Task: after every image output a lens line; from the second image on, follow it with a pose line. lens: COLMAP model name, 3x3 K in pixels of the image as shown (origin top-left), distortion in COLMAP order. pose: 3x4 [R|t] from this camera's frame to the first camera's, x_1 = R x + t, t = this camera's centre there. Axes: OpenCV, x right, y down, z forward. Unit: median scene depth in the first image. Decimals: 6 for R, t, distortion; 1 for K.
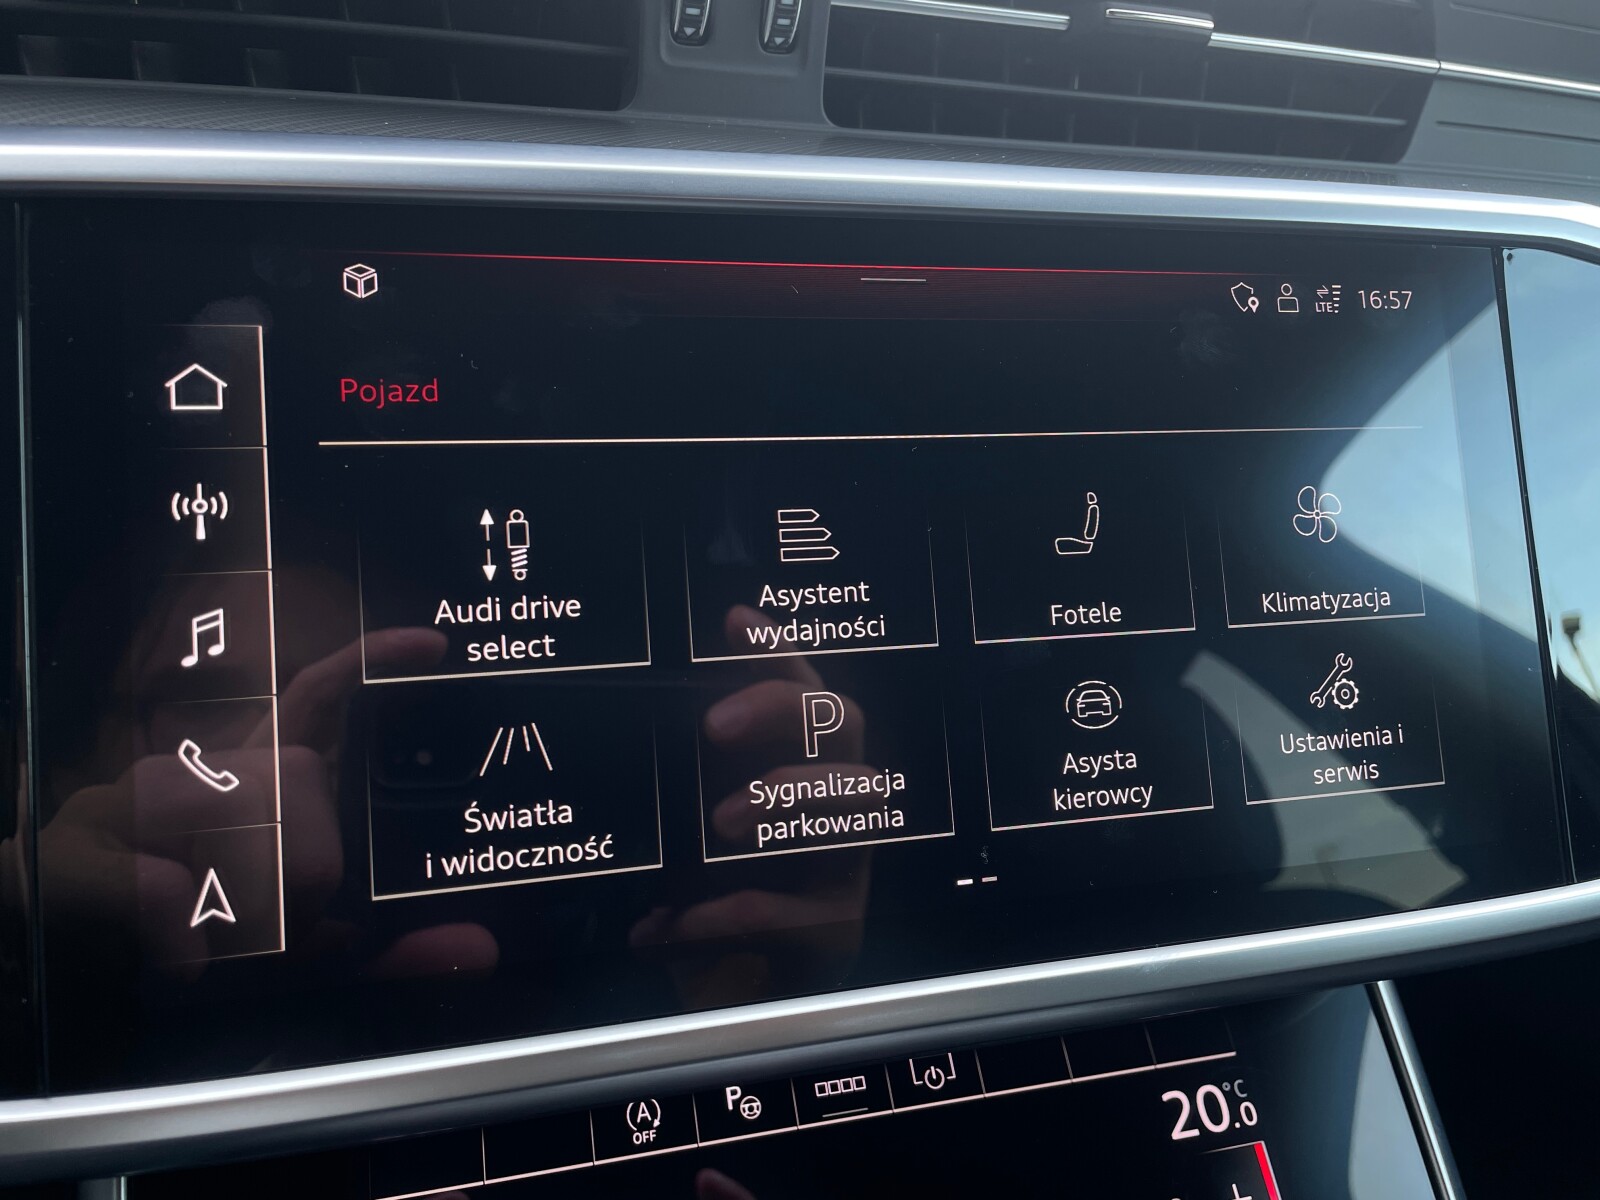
lens RADIAL K [[1216.3, 0, 796.5], [0, 1216.3, 579.6], [0, 0, 1]] dist [0.055438, -0.093990]
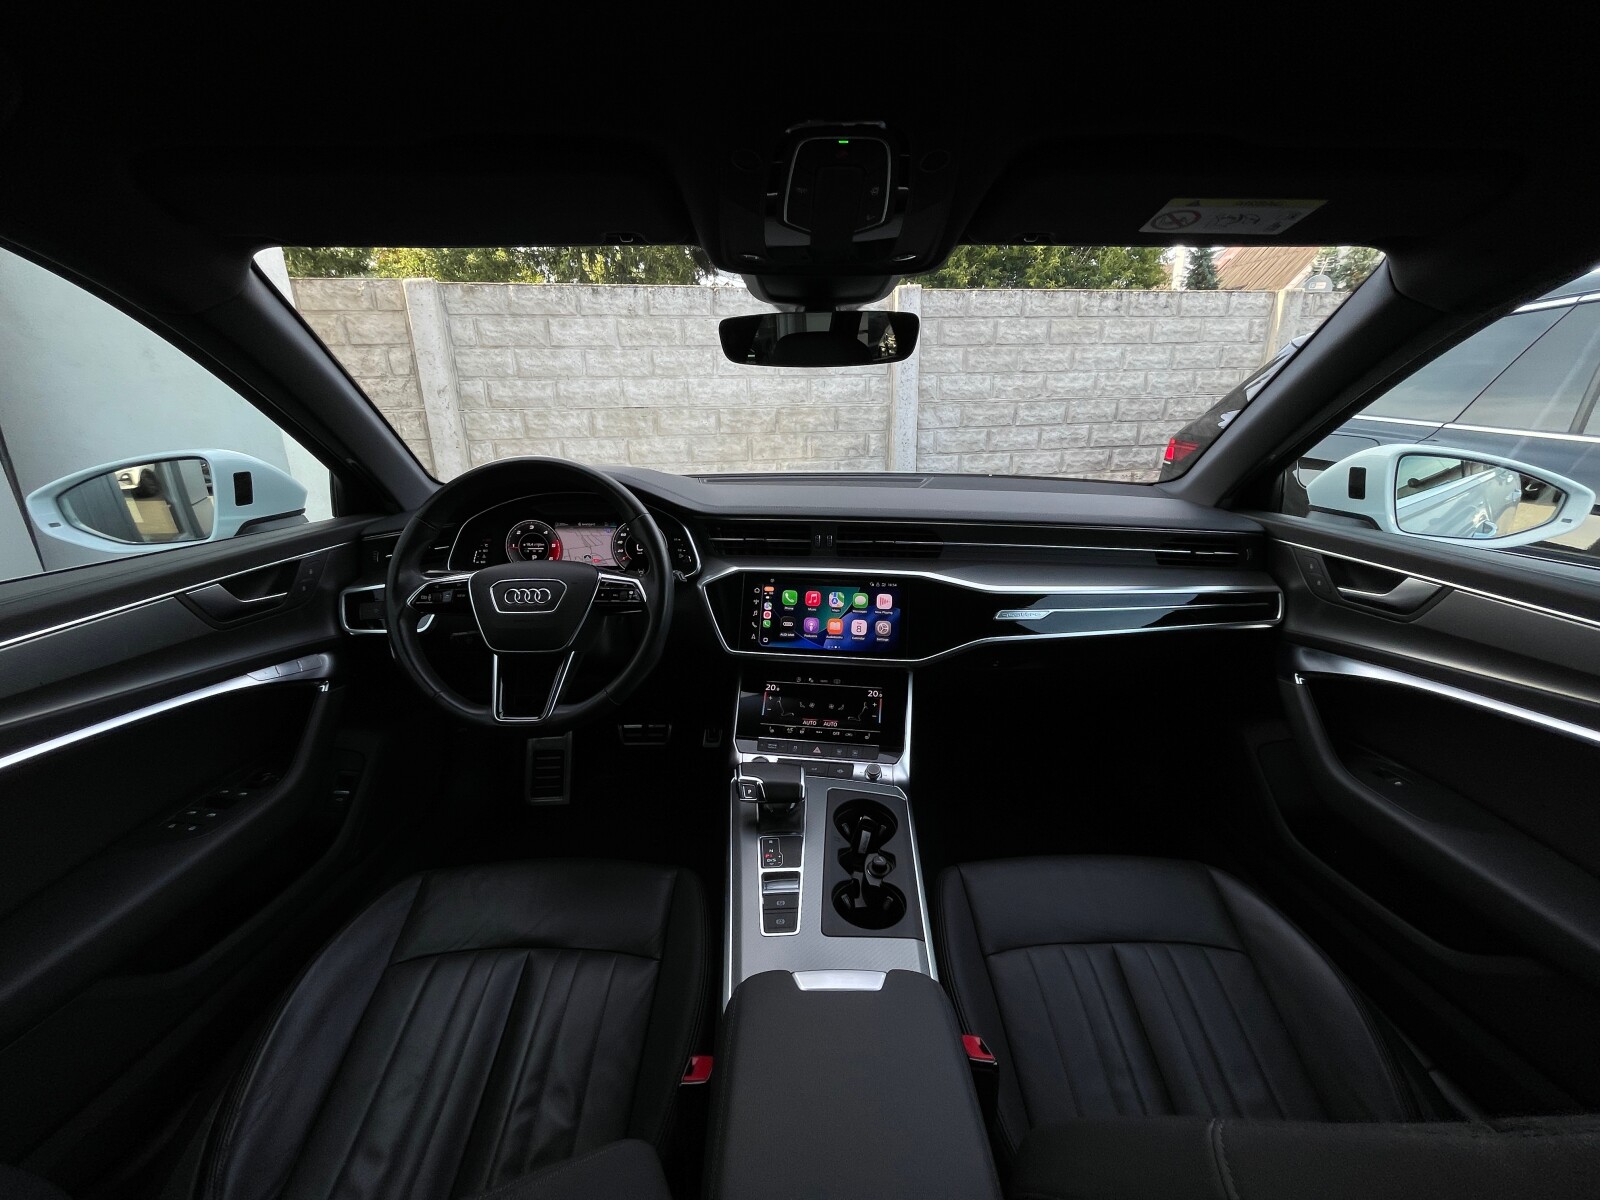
lens RADIAL K [[647.3, 0, 799.8], [0, 647.3, 604.0], [0, 0, 1]] dist [0.002803, 0.000097]
pose [[0.910526, 0.065611, -0.408213, 1.563313], [-0.094082, 0.994306, -0.050040, 0.153189], [0.402605, 0.083968, 0.911514, -2.882499]]
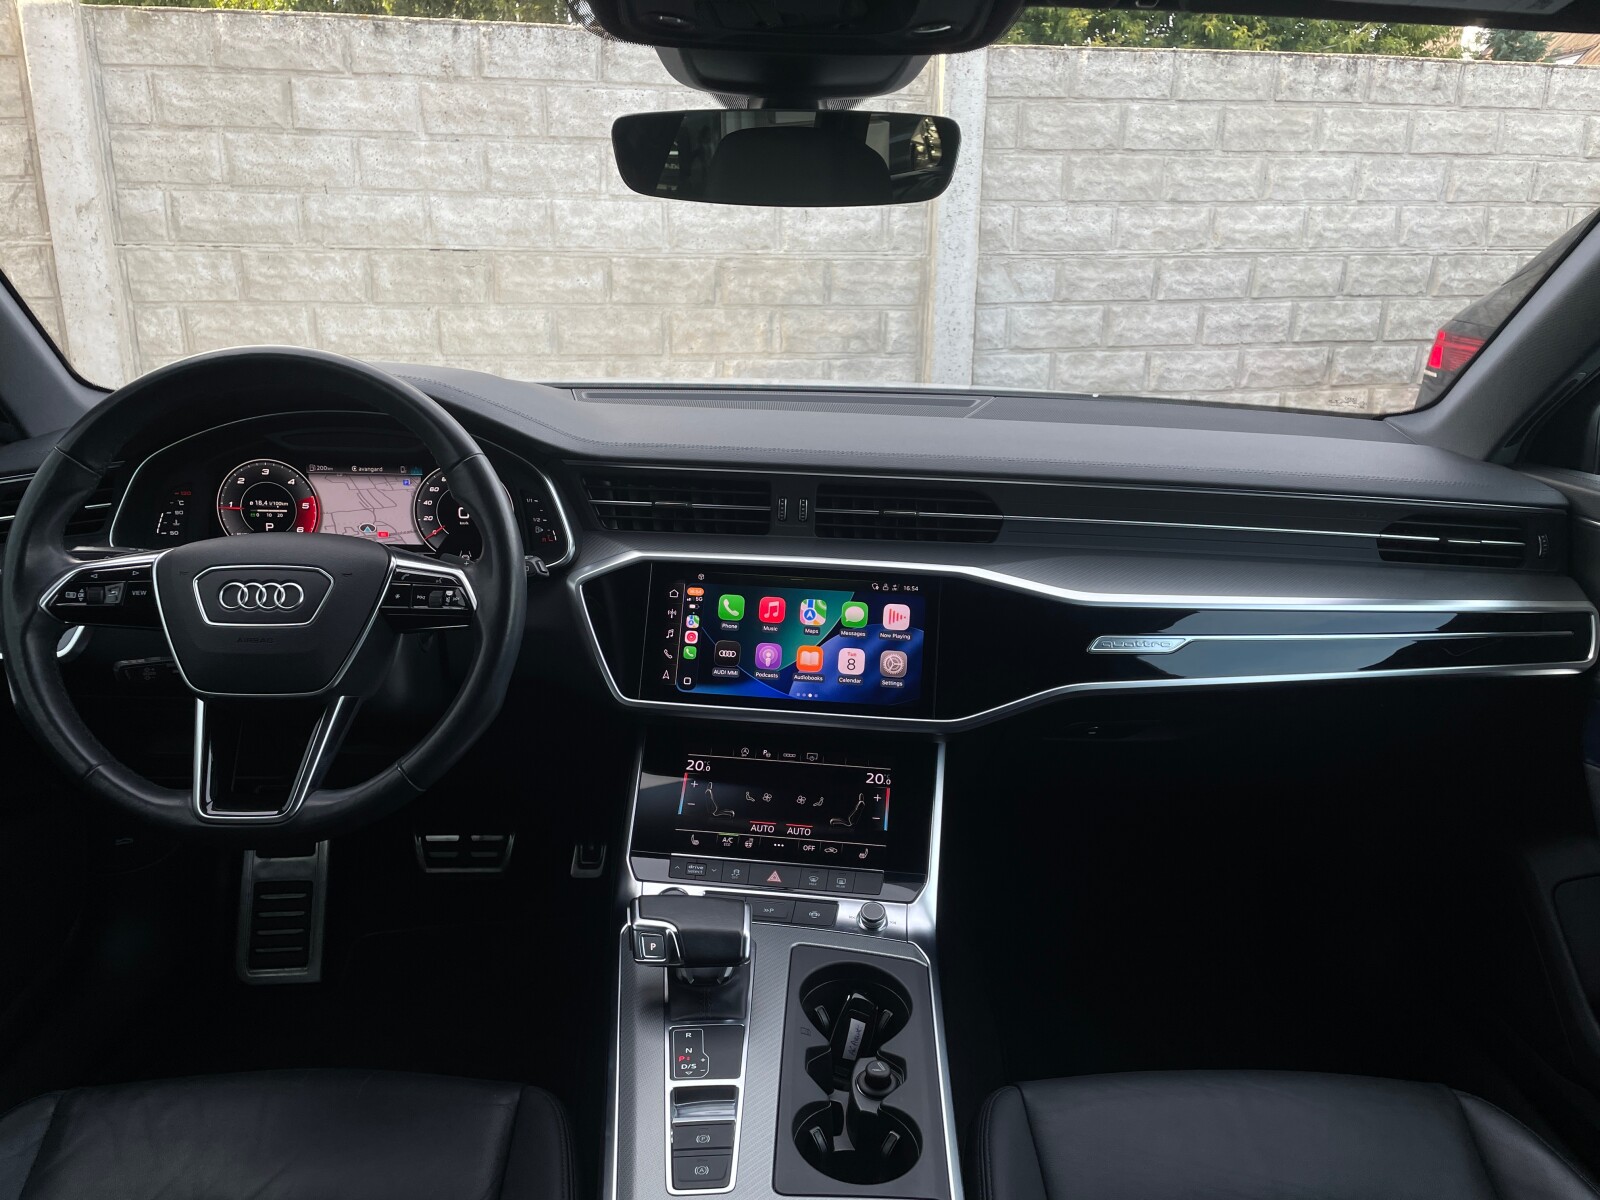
lens RADIAL K [[1214.7, 0, 792.7], [0, 1214.7, 615.0], [0, 0, 1]] dist [0.095086, -0.118967]
pose [[0.920741, 0.078734, -0.382149, 1.703850], [-0.109634, 0.992176, -0.059731, 0.177633], [0.374456, 0.096894, 0.922168, -3.118269]]
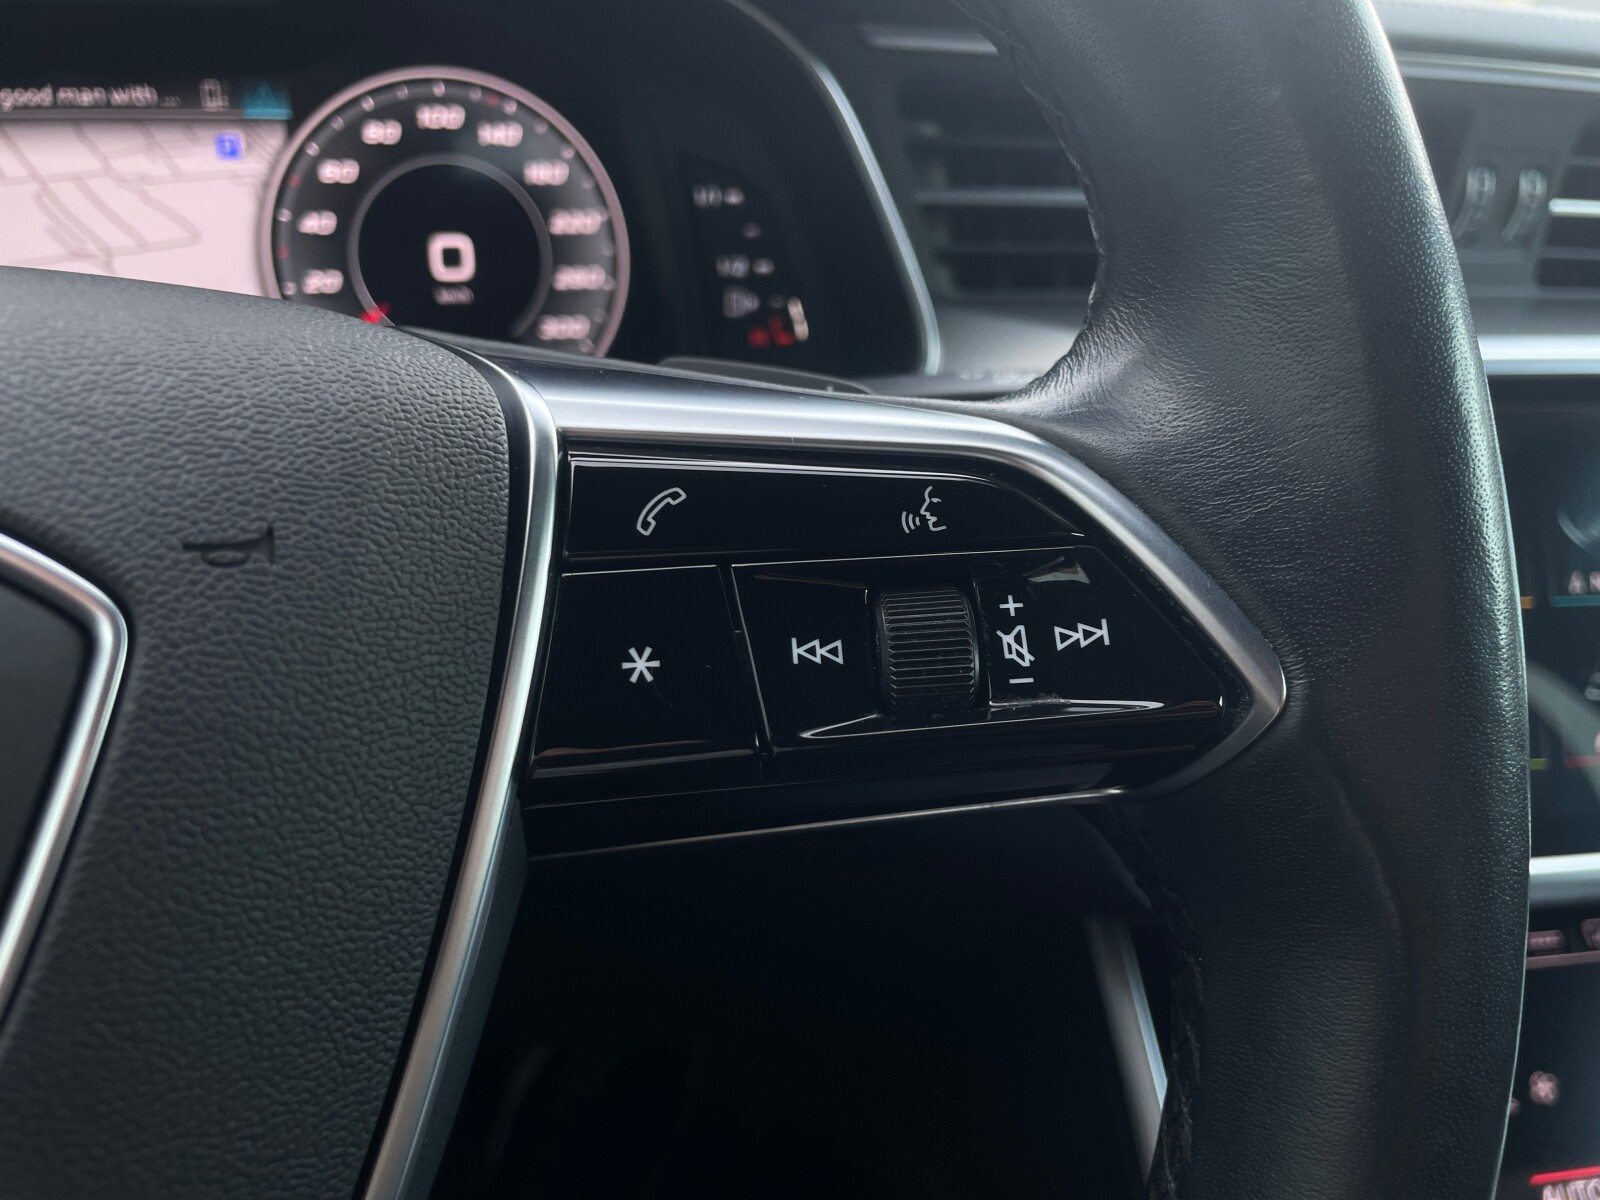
lens RADIAL K [[1246.3, 0, 789.7], [0, 1246.3, 576.7], [0, 0, 1]] dist [0.067246, -0.135001]
pose [[0.989717, 0.018467, -0.141841, -0.680082], [-0.020547, 0.999702, -0.013211, 0.005728], [0.141554, 0.015990, 0.989801, -0.632847]]
